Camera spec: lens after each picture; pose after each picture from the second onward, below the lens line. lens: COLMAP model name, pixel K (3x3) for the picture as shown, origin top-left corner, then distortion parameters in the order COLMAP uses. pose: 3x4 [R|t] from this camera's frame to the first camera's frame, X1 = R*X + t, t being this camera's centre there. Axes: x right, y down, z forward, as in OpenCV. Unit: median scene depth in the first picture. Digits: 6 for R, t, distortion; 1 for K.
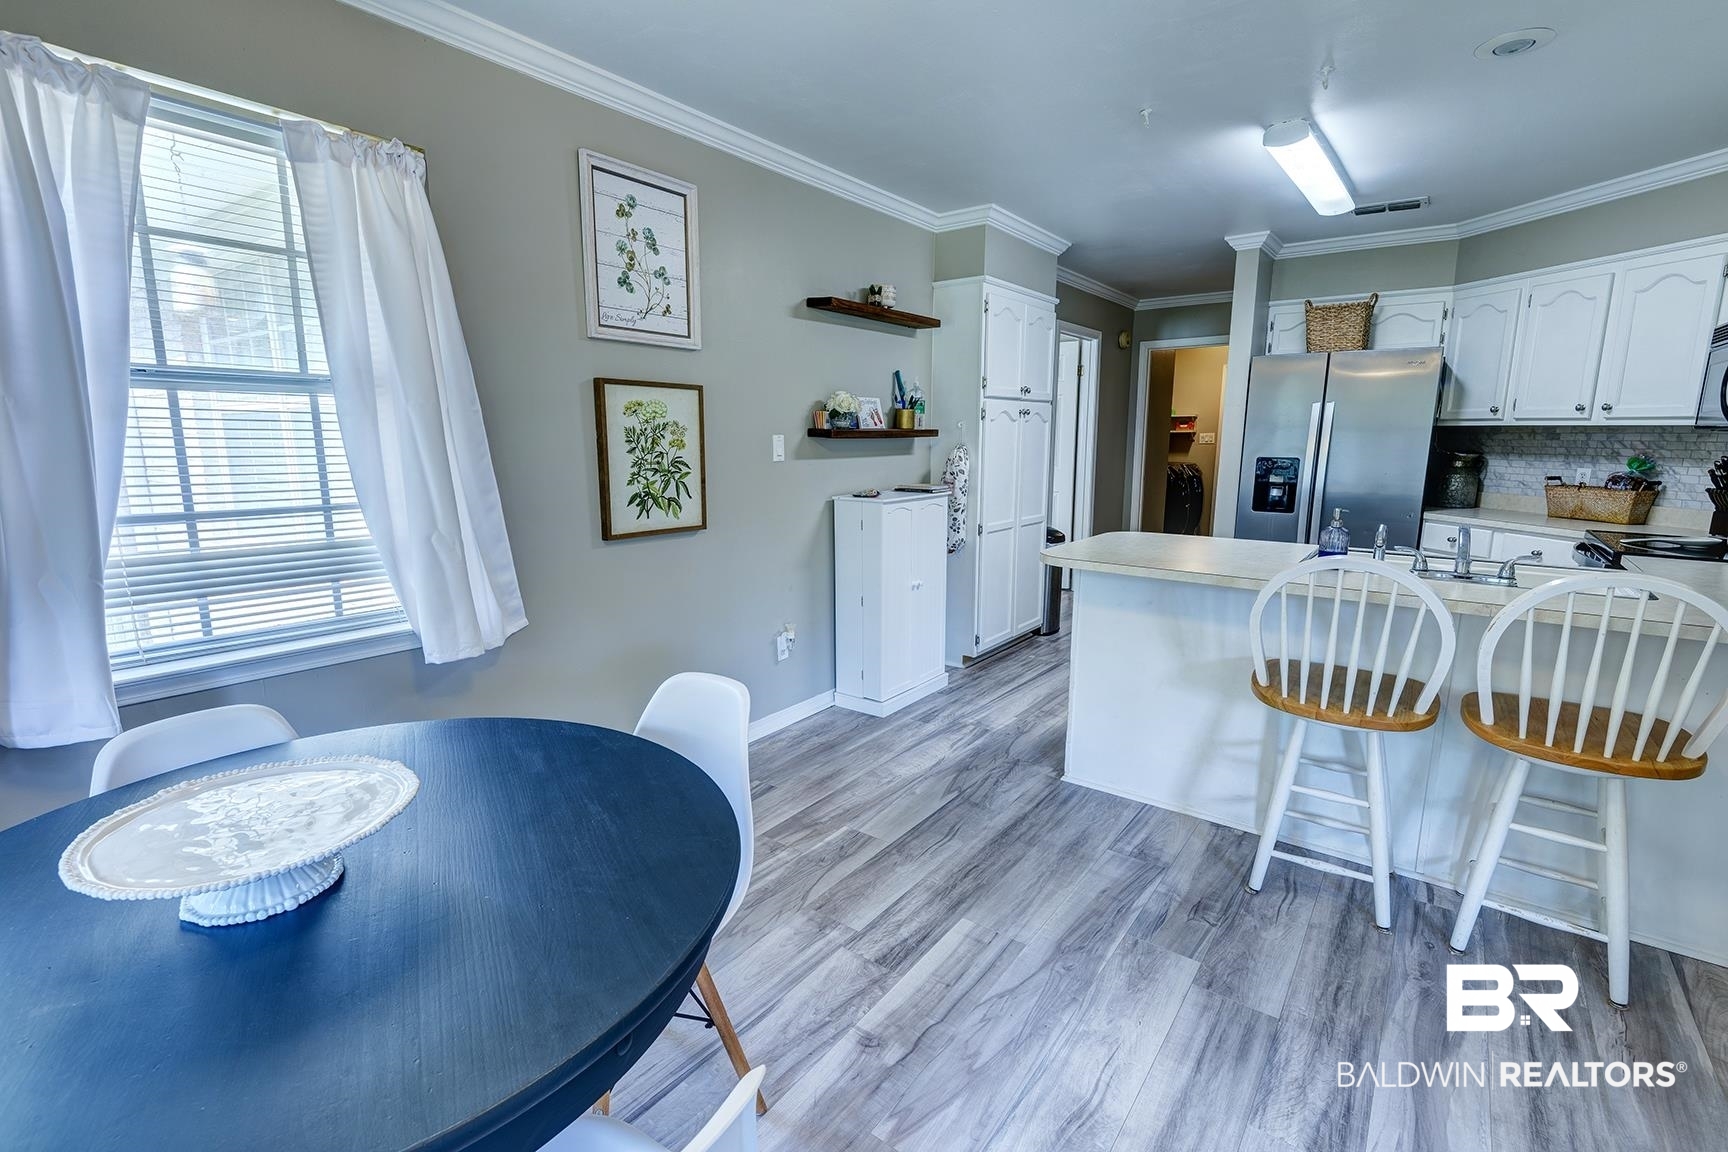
lens RADIAL K [[773.7, 0, 861.1], [0, 773.7, 578.3], [0, 0, 1]] dist [0.022936, -0.009551]
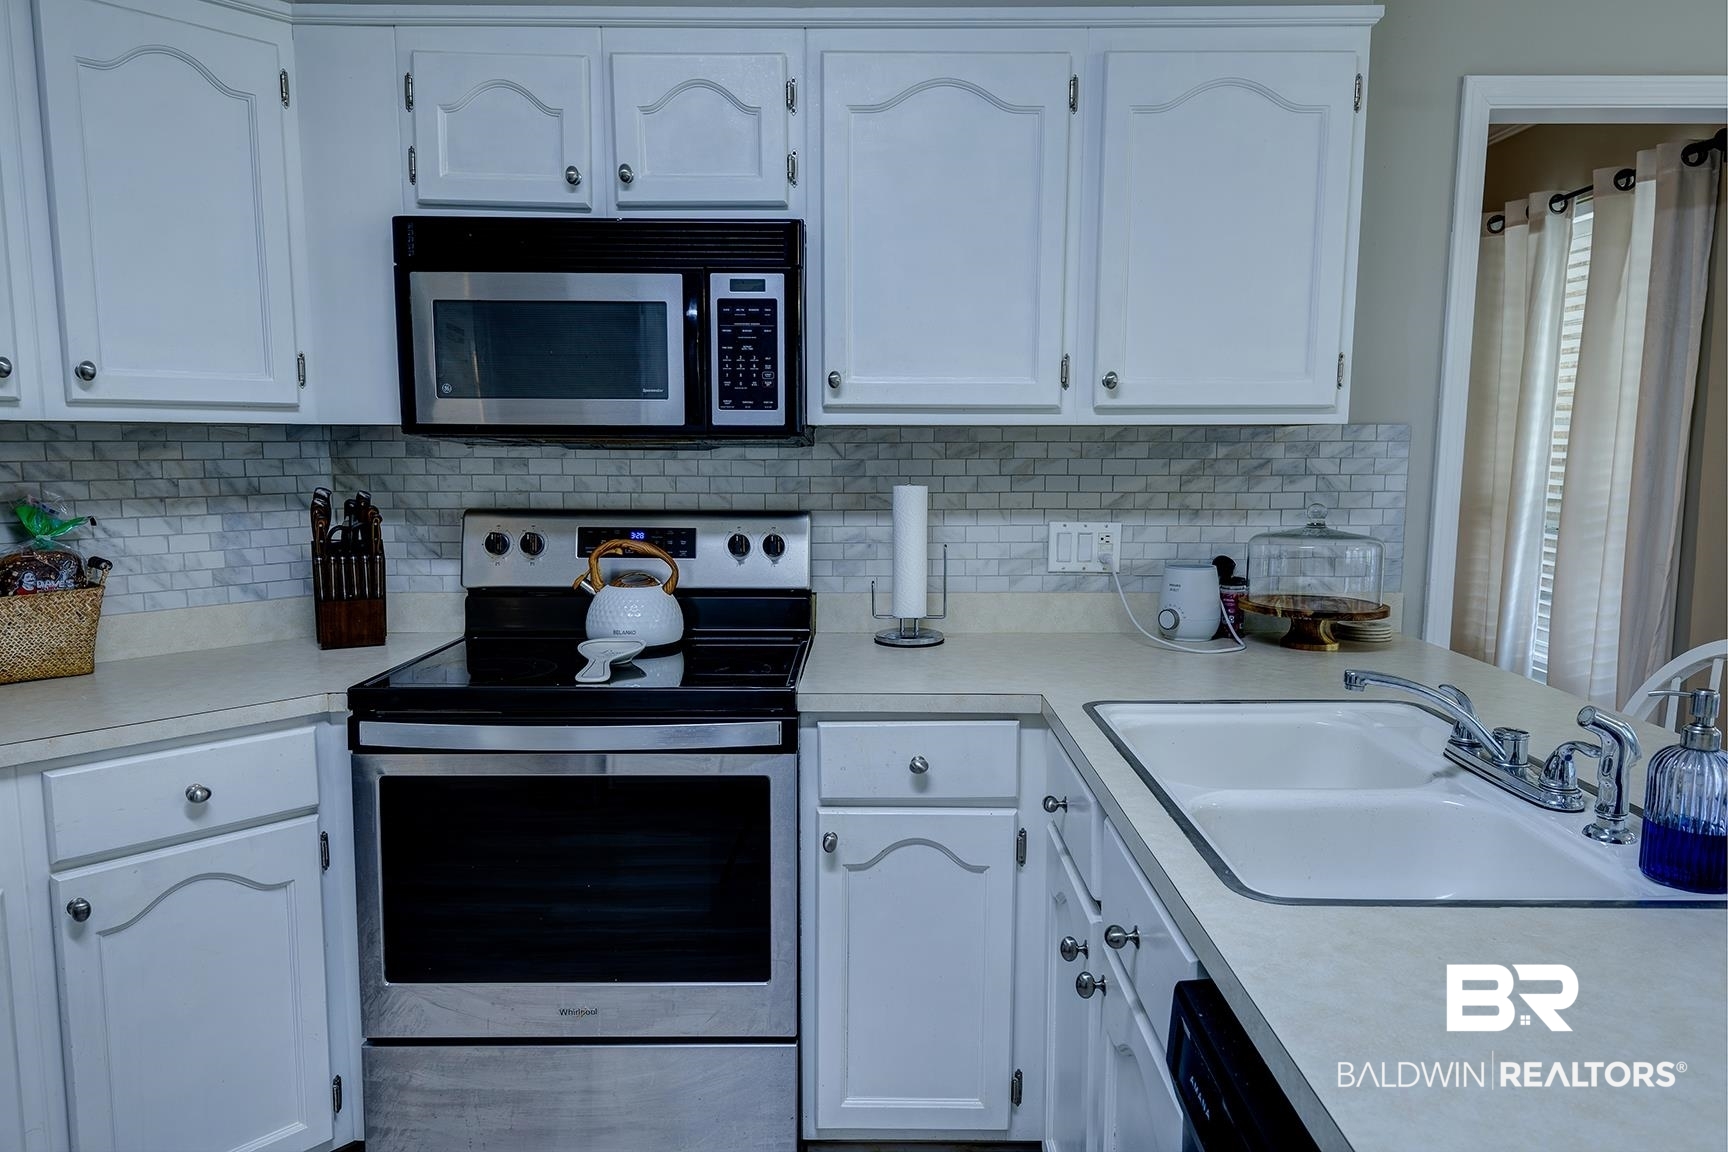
lens RADIAL K [[1141.2, 0, 870.0], [0, 1141.2, 579.1], [0, 0, 1]] dist [0.042620, -0.013091]
pose [[-0.611543, -0.103052, 0.784471, 0.273665], [0.144077, 0.960400, 0.238480, -0.183675], [-0.777983, 0.258865, -0.572479, 0.955199]]
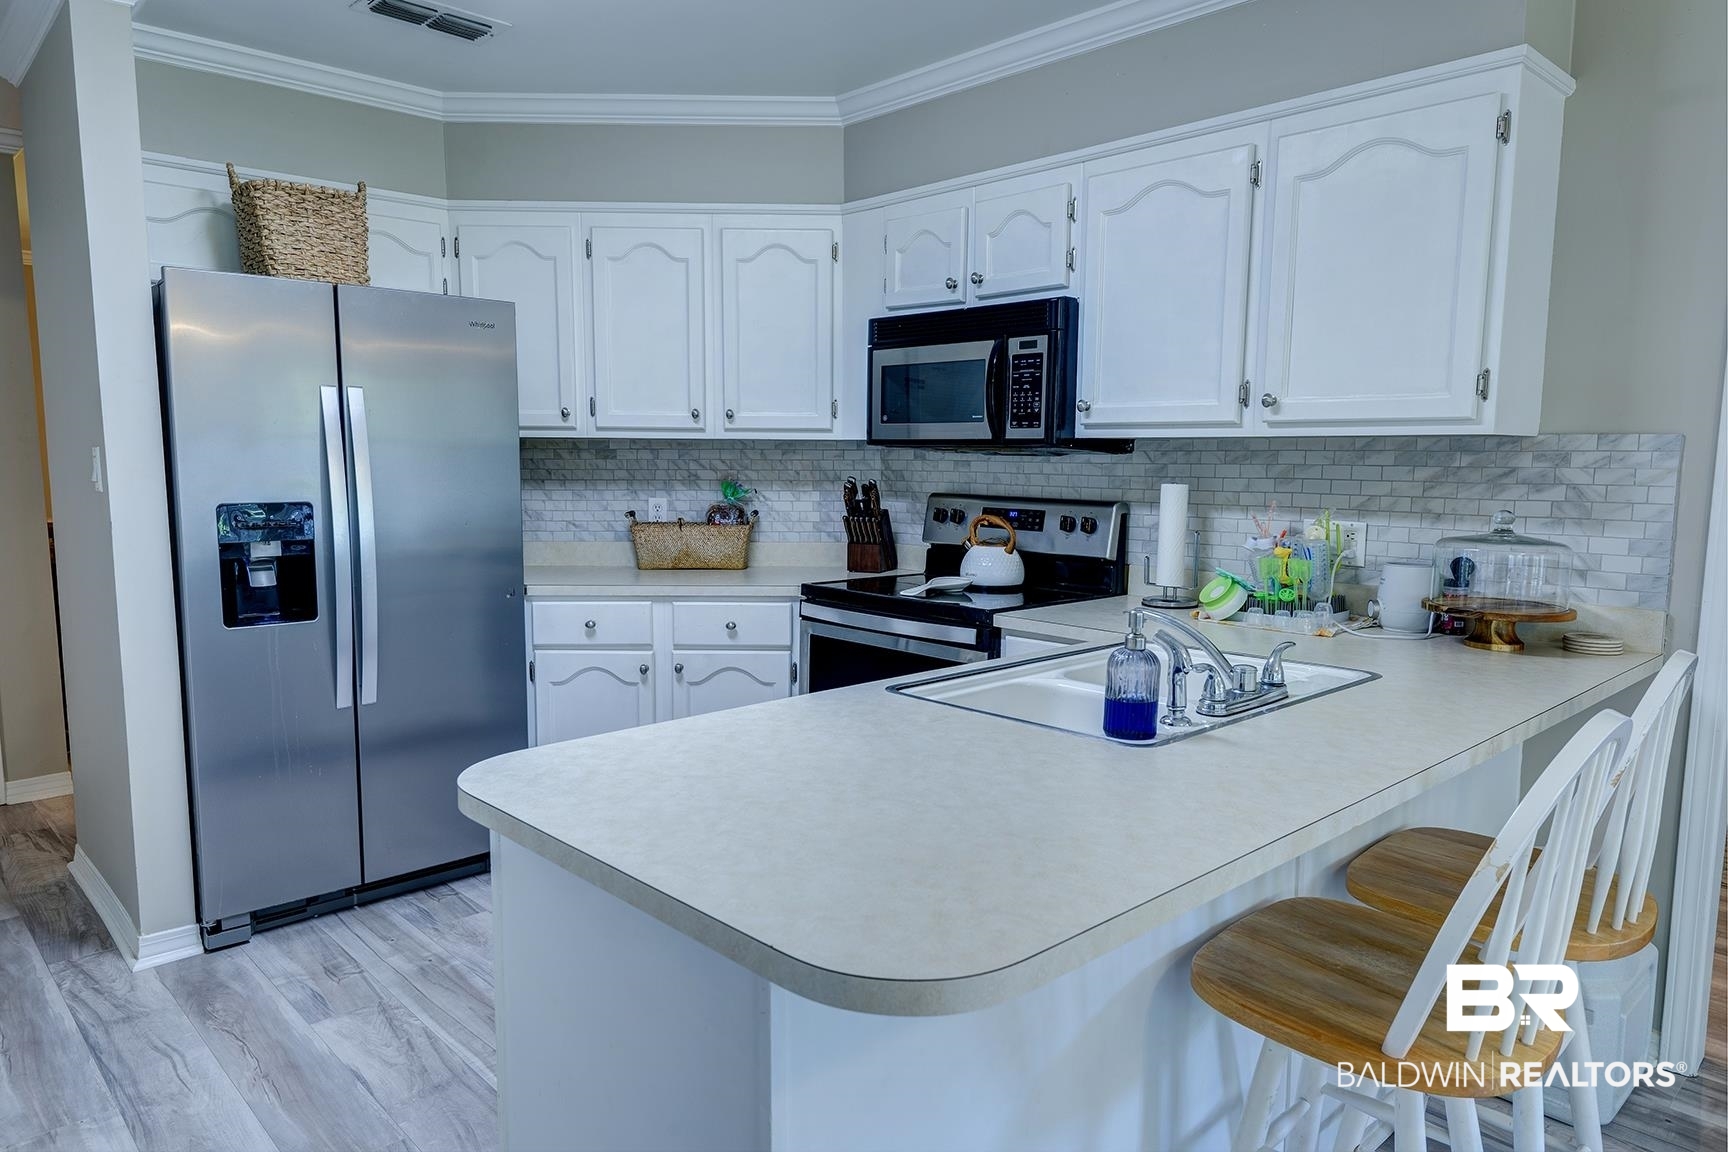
lens RADIAL K [[1141.2, 0, 860.0], [0, 1141.2, 585.8], [0, 0, 1]] dist [0.042620, -0.013091]
pose [[0.163592, -0.122792, 0.978856, -0.078947], [0.181500, 0.979033, 0.092481, -0.126258], [-0.969688, 0.162534, 0.182449, 0.650526]]
